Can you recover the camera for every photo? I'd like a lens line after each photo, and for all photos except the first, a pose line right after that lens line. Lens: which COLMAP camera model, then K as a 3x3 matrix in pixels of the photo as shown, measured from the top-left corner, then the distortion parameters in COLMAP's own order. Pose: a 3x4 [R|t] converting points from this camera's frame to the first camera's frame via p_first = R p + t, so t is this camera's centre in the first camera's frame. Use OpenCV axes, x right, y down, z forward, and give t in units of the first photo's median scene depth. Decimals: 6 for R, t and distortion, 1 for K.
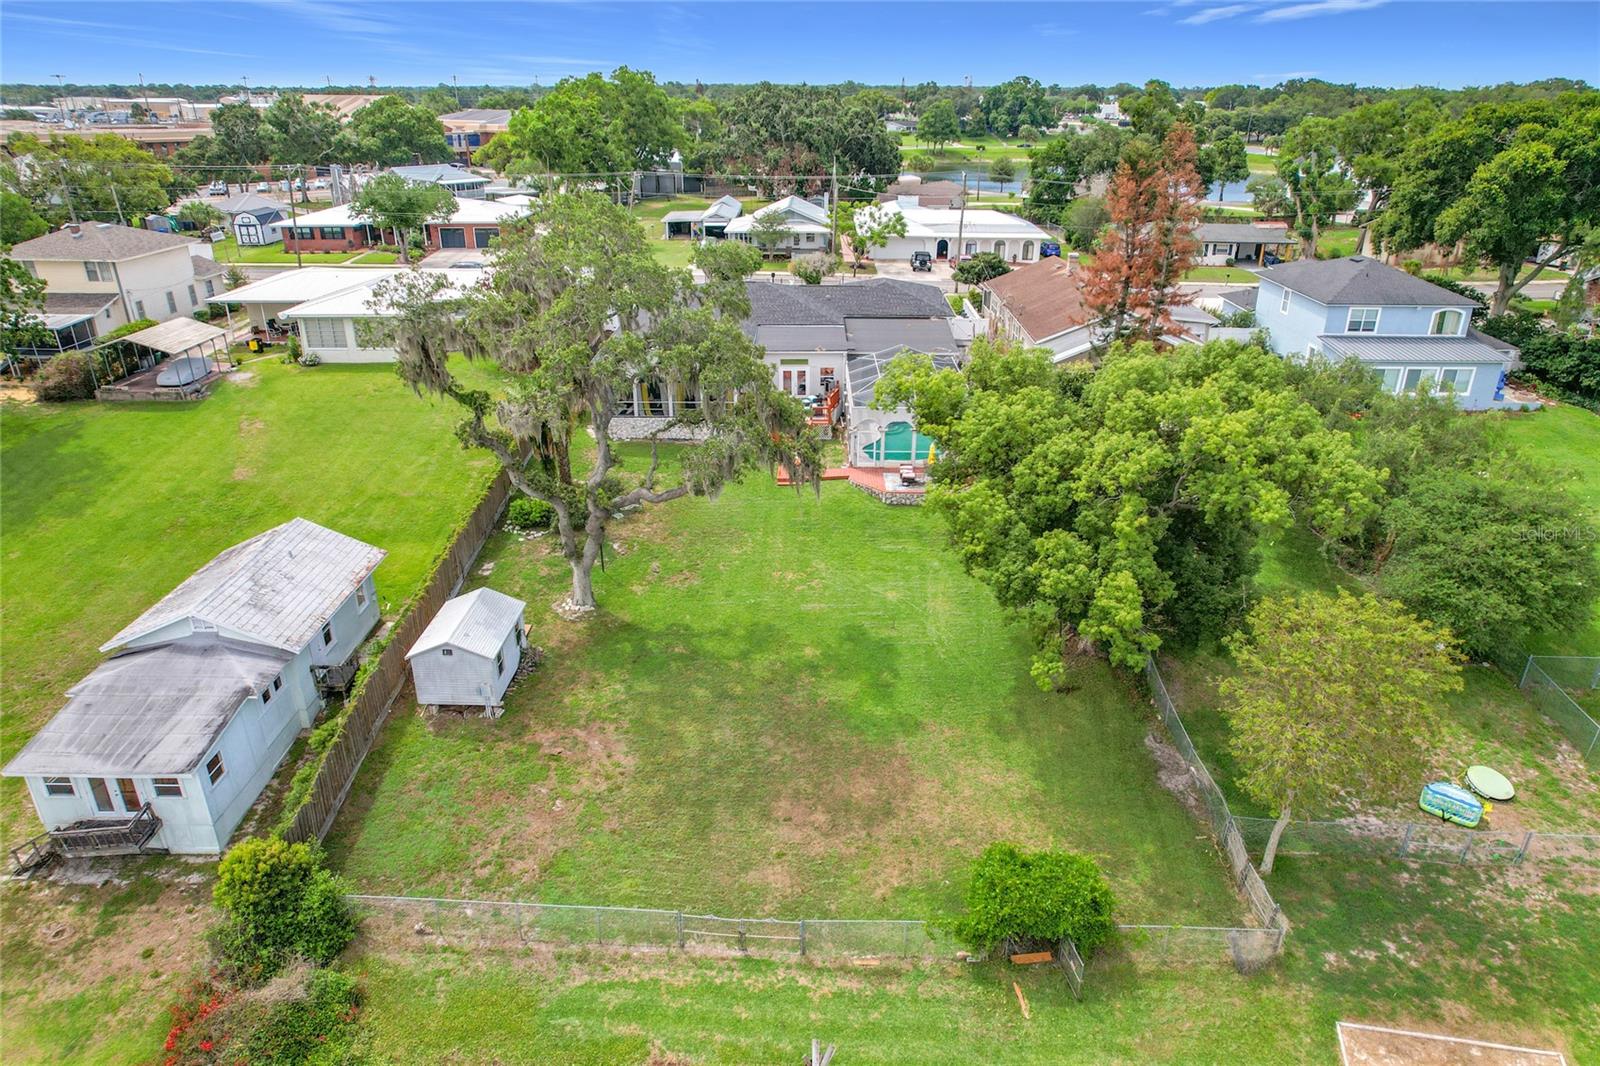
lens RADIAL K [[1058.6, 0, 805.7], [0, 1058.6, 531.2], [0, 0, 1]] dist [-0.043481, 0.001085]
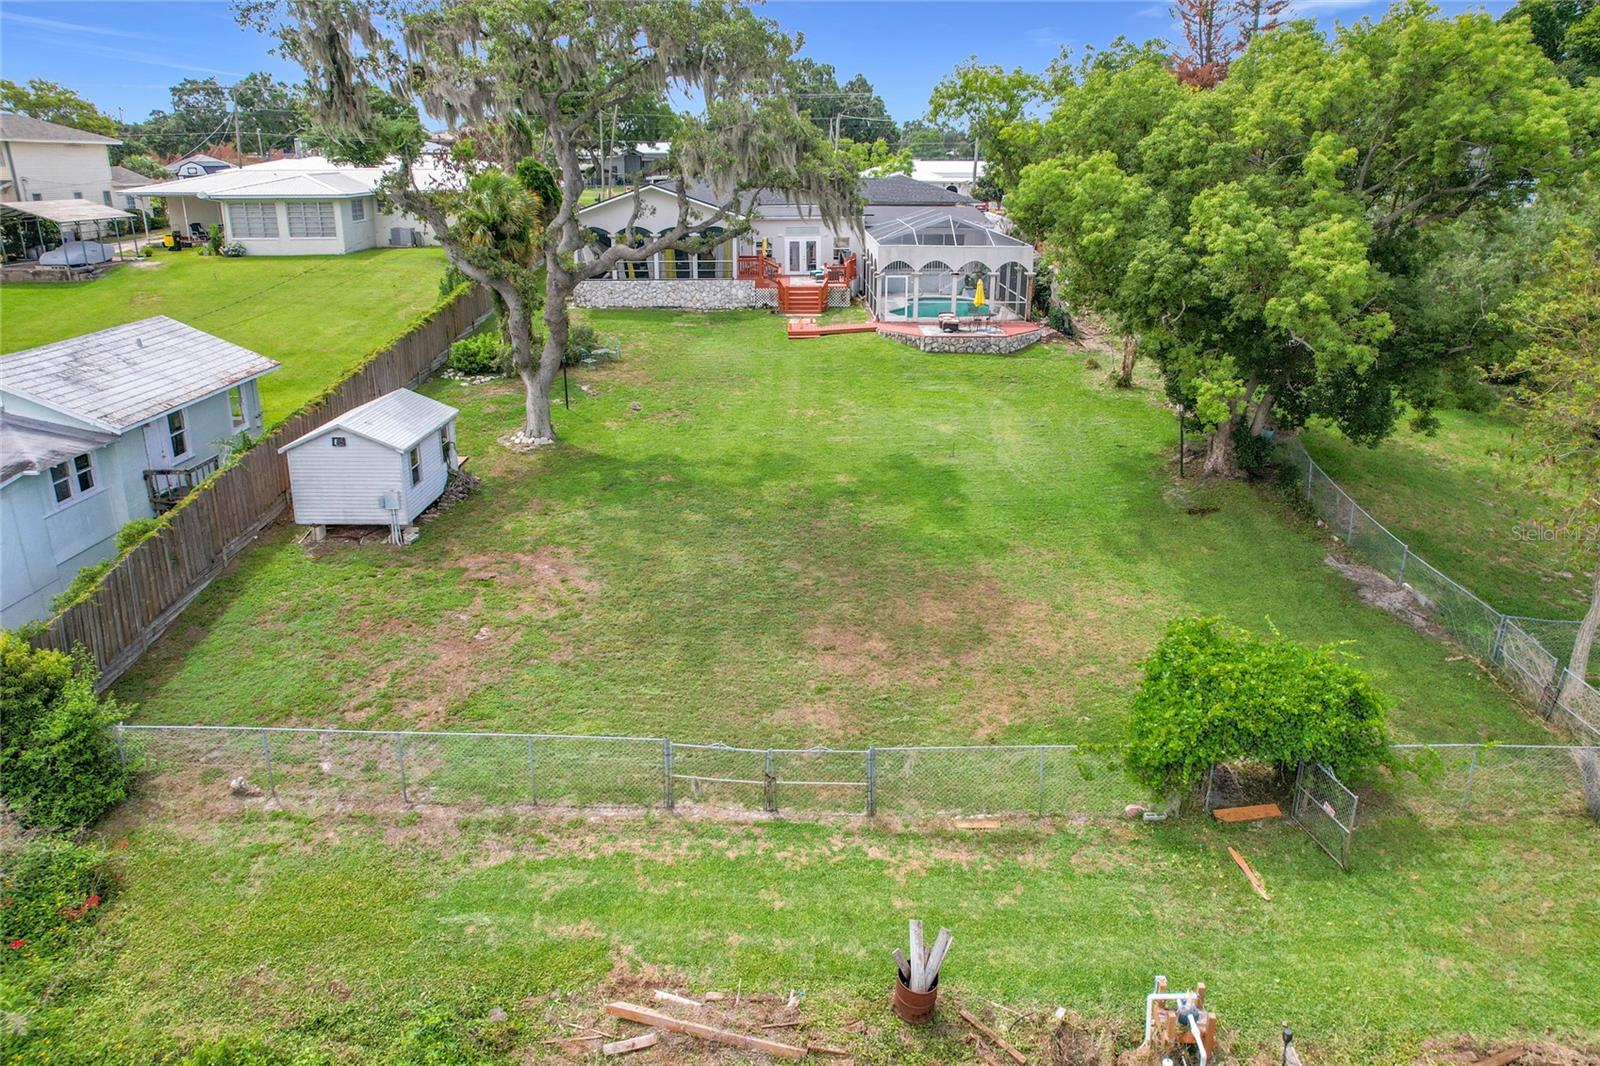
lens RADIAL K [[1065.1, 0, 806.7], [0, 1065.1, 466.7], [0, 0, 1]] dist [-0.047017, 0.027728]
pose [[0.999834, -0.007875, 0.016401, -0.038169], [0.009850, 0.992229, -0.124032, 0.222444], [-0.015297, 0.124173, 0.992143, 0.296317]]
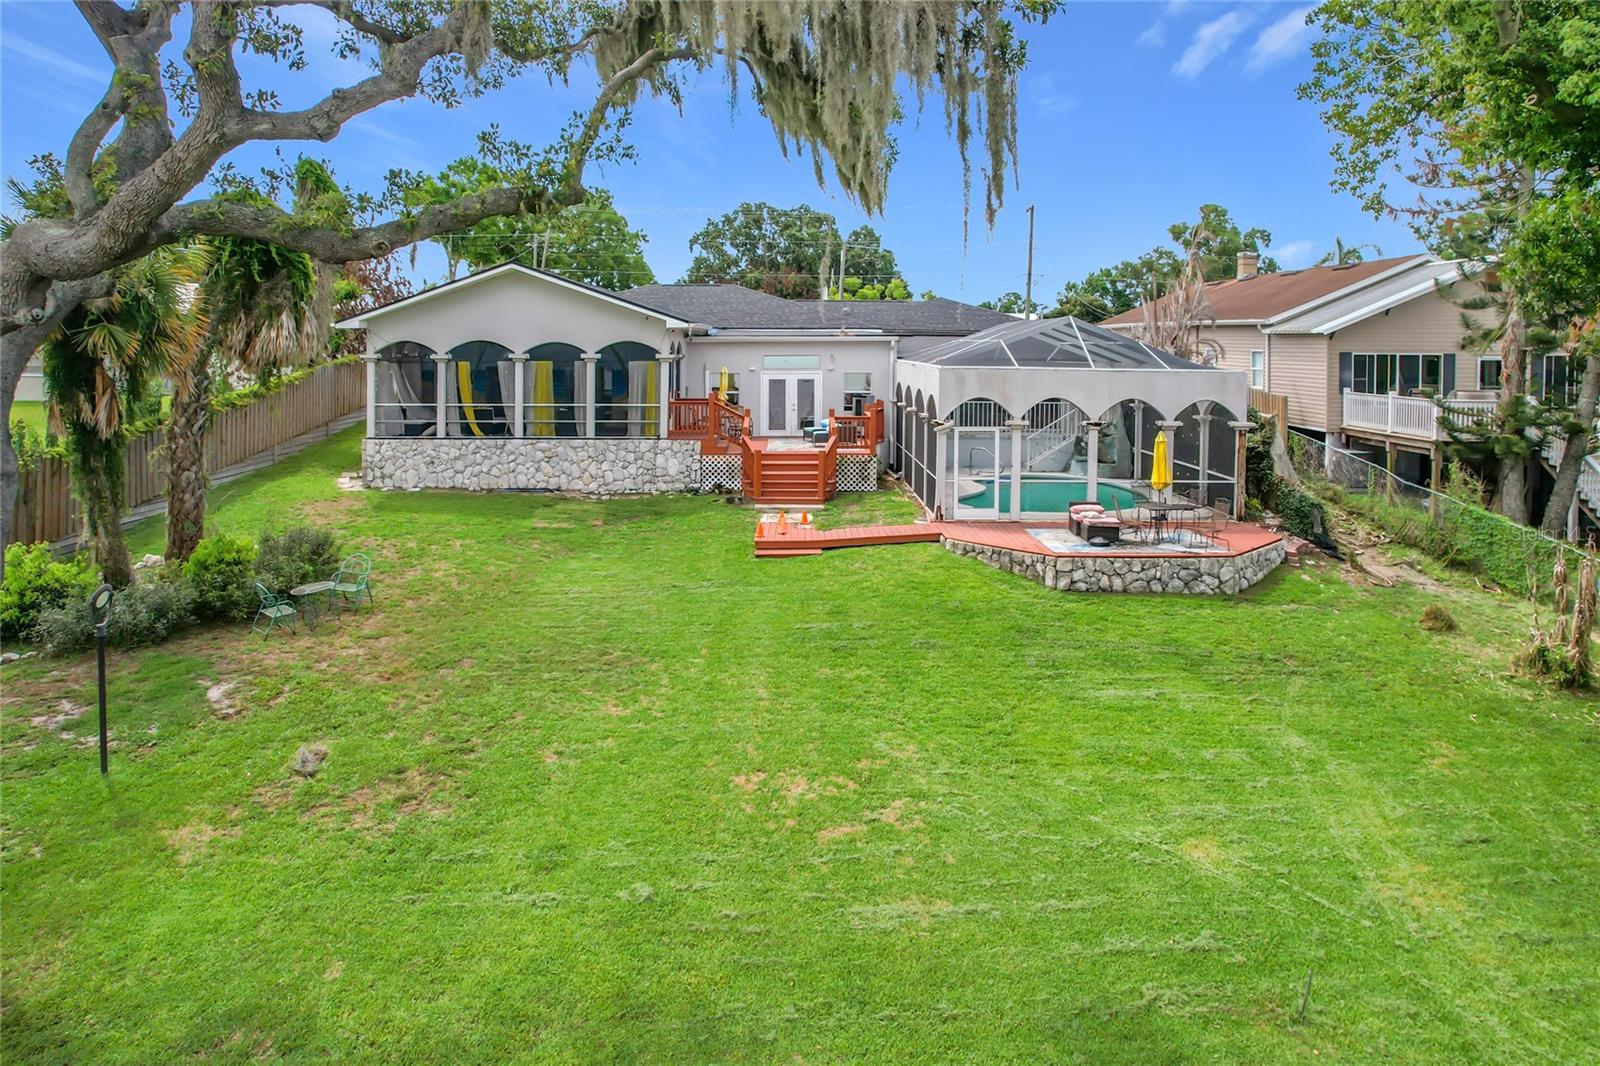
lens RADIAL K [[1070.6, 0, 819.8], [0, 1070.6, 402.5], [0, 0, 1]] dist [-0.042713, 0.001694]
pose [[0.999469, 0.002697, 0.032469, -0.022657], [0.008852, 0.936601, -0.350286, 0.056844], [-0.031355, 0.350388, 0.936080, 0.892256]]
